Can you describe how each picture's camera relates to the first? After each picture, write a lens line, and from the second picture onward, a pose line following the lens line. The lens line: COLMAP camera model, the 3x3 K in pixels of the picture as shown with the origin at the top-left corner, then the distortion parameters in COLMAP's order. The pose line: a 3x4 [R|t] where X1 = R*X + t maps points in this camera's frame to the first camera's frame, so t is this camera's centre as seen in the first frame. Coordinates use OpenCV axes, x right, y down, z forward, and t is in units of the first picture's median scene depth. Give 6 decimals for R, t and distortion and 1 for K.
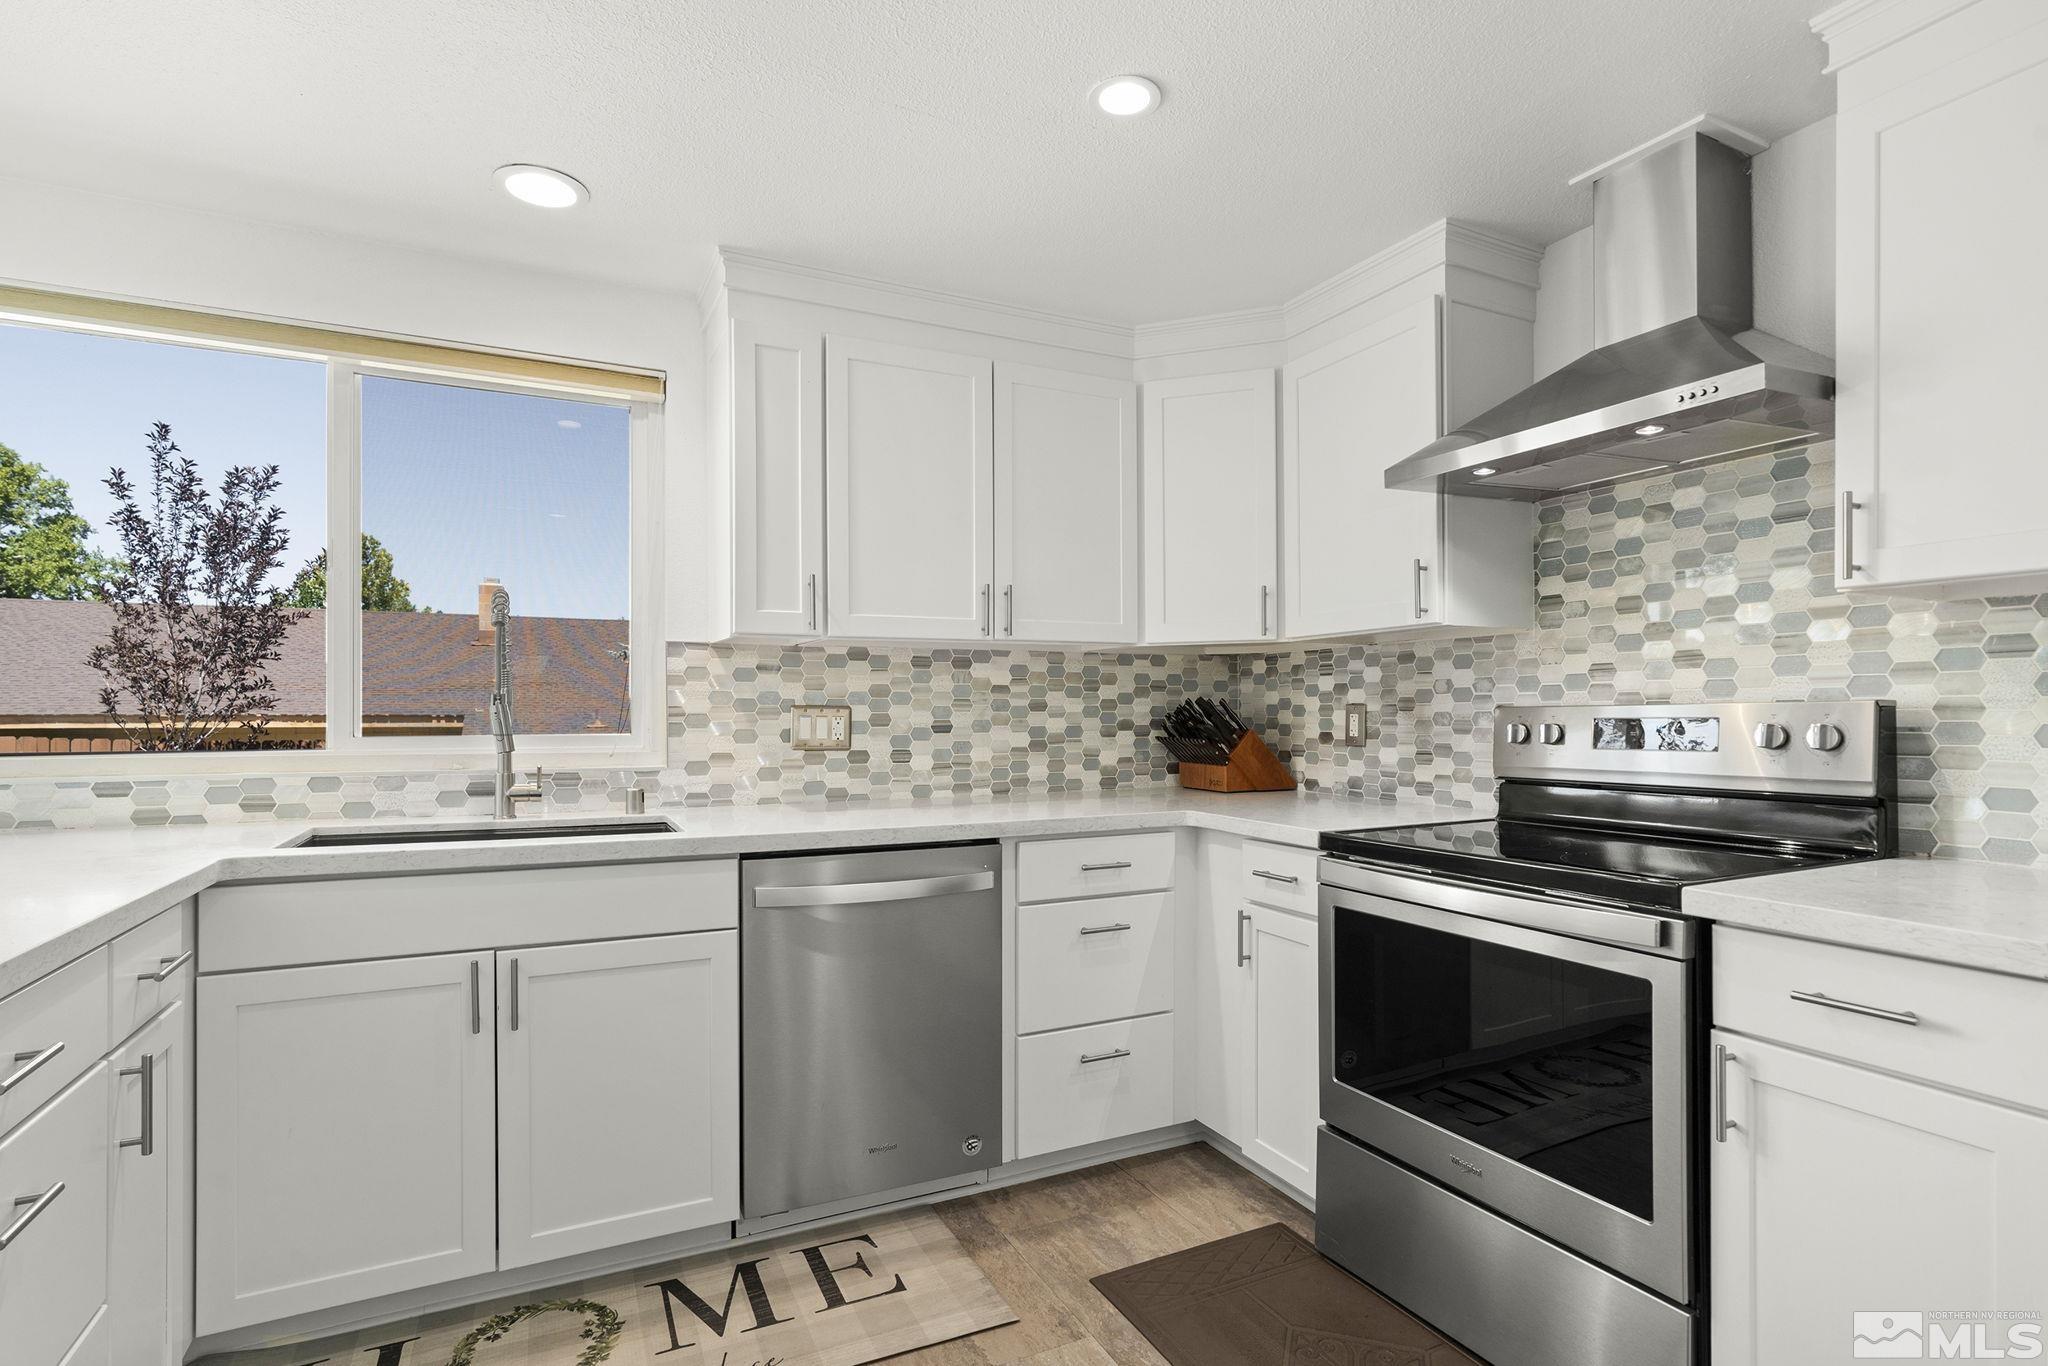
lens RADIAL K [[982.9, 0, 1011.0], [0, 982.9, 717.4], [0, 0, 1]] dist [-0.004756, 0.004144]
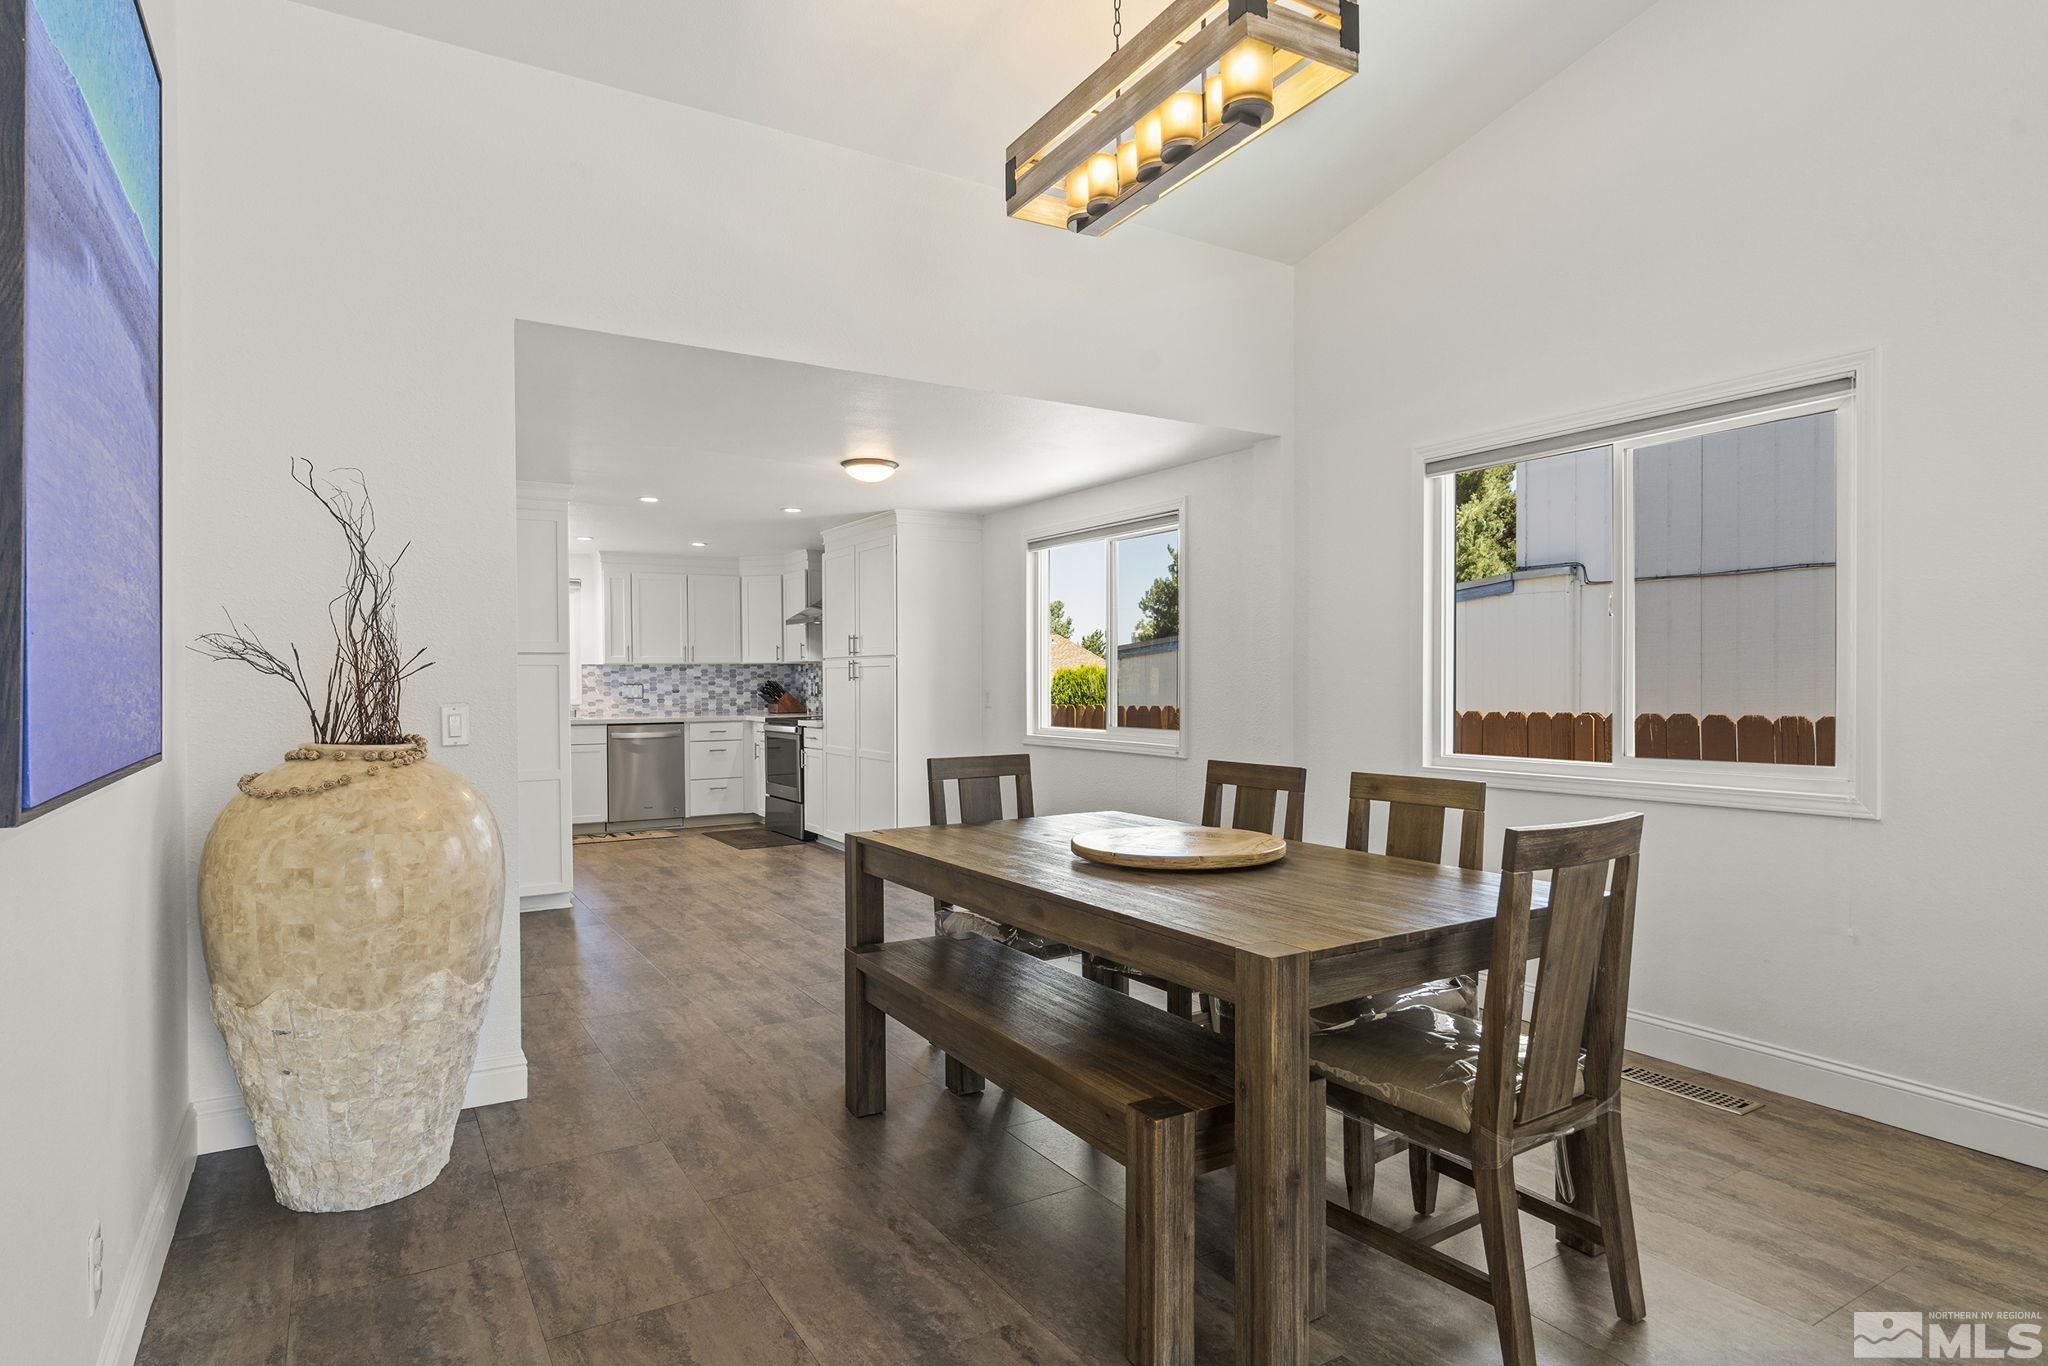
lens RADIAL K [[1104.4, 0, 1030.5], [0, 1104.4, 684.8], [0, 0, 1]] dist [-0.002531, -0.000020]
pose [[0.993400, -0.006289, 0.114530, 0.624351], [0.006384, 0.999980, -0.000455, -0.000617], [-0.114525, 0.001183, 0.993420, -2.482384]]
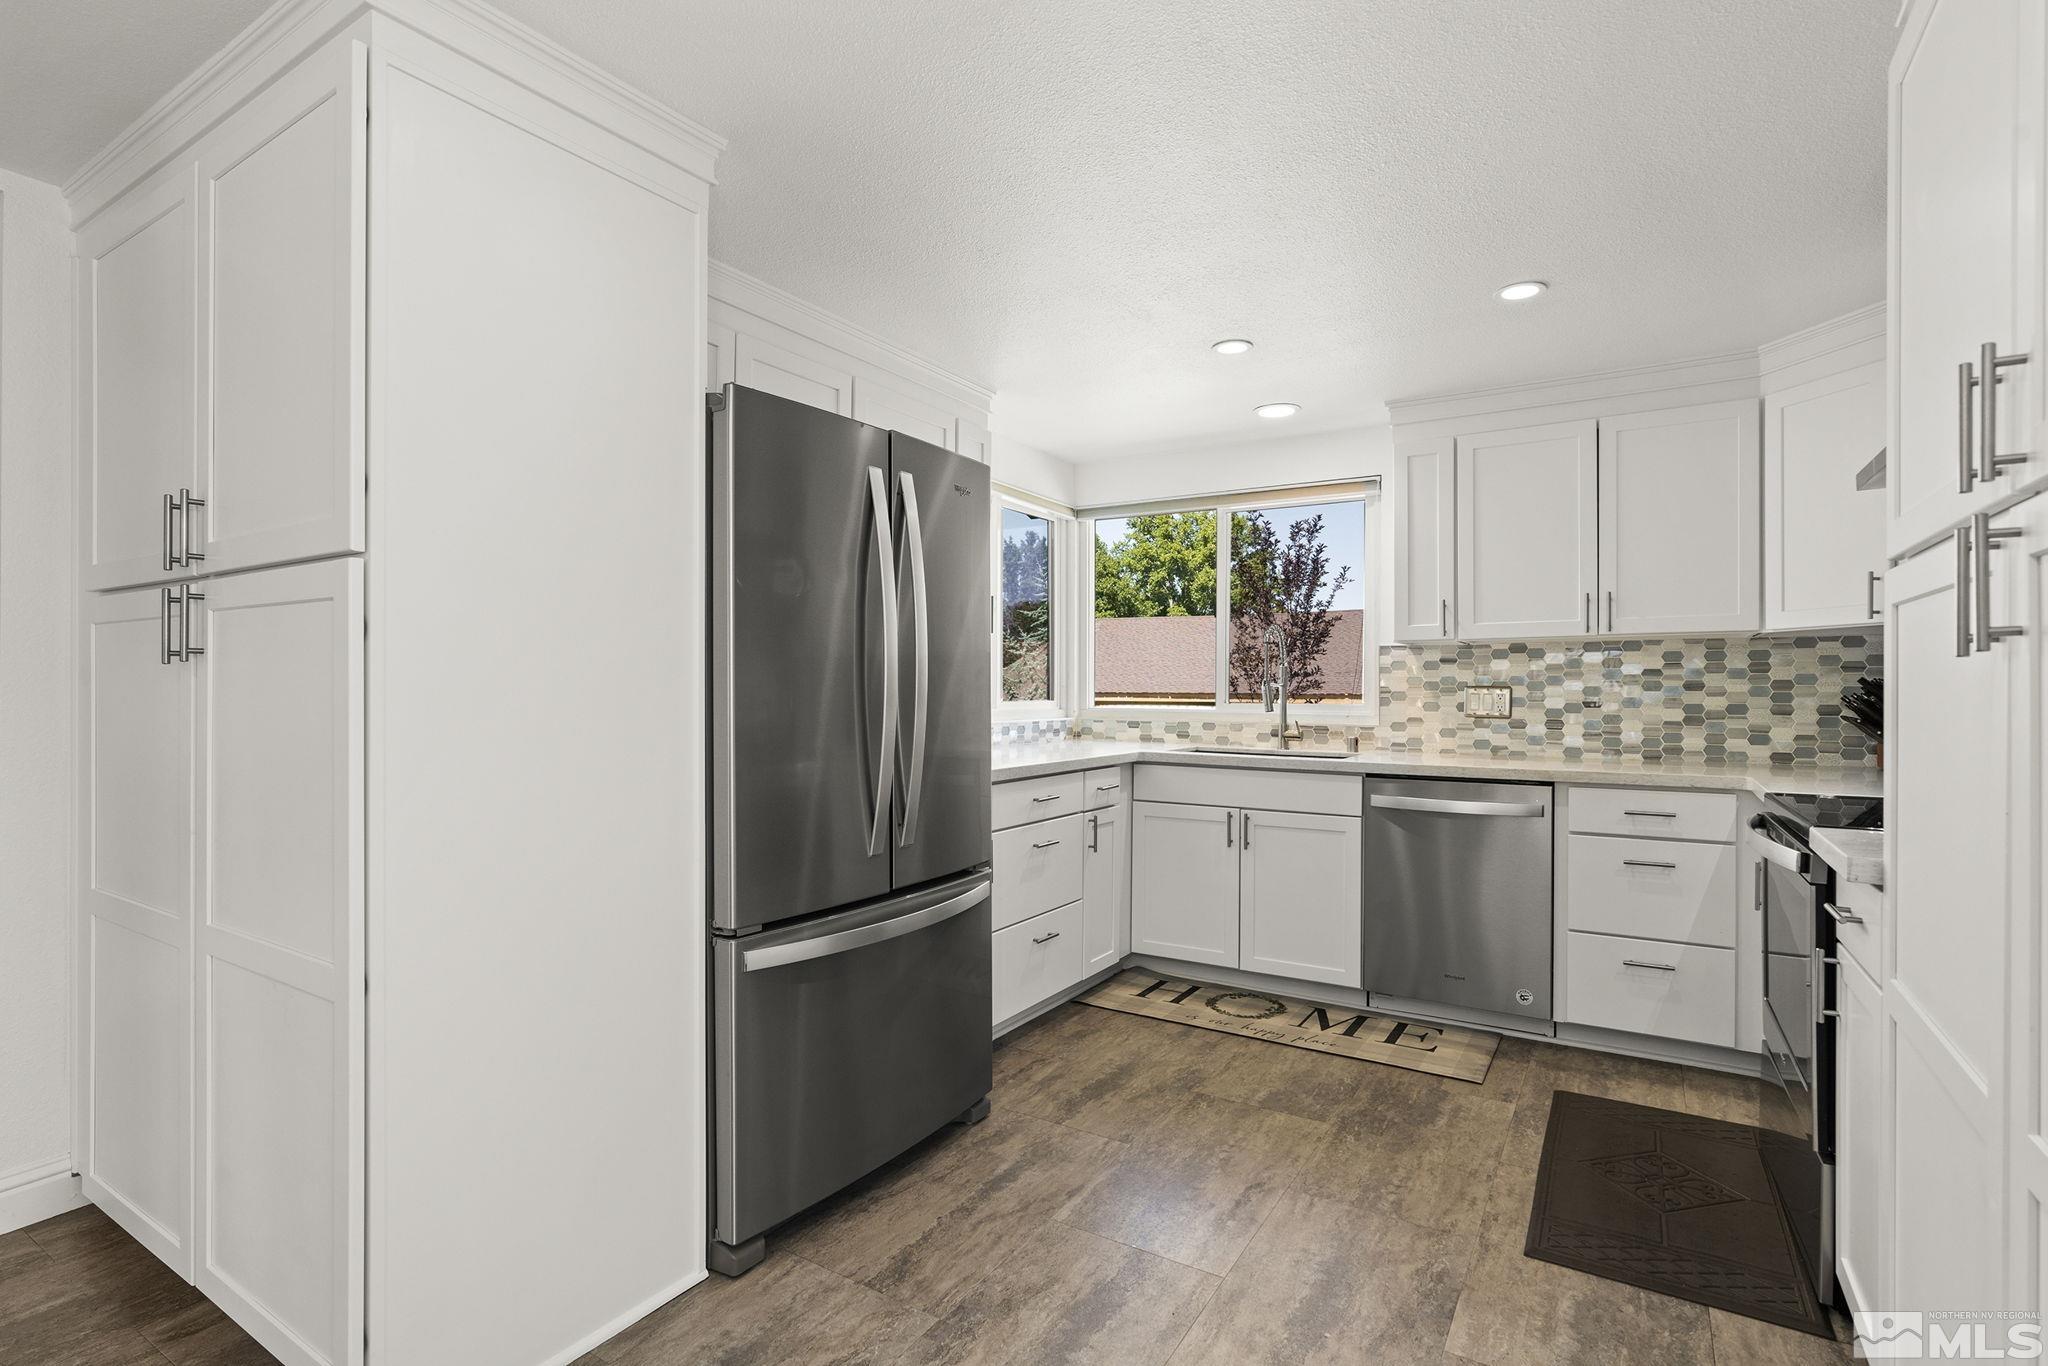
lens RADIAL K [[983.1, 0, 1022.7], [0, 983.1, 681.1], [0, 0, 1]] dist [-0.029259, 0.000485]
pose [[0.530072, -0.005301, -0.847936, 0.612047], [-0.009549, 0.999880, -0.012221, 0.003800], [0.847899, 0.014575, 0.529958, -0.286719]]
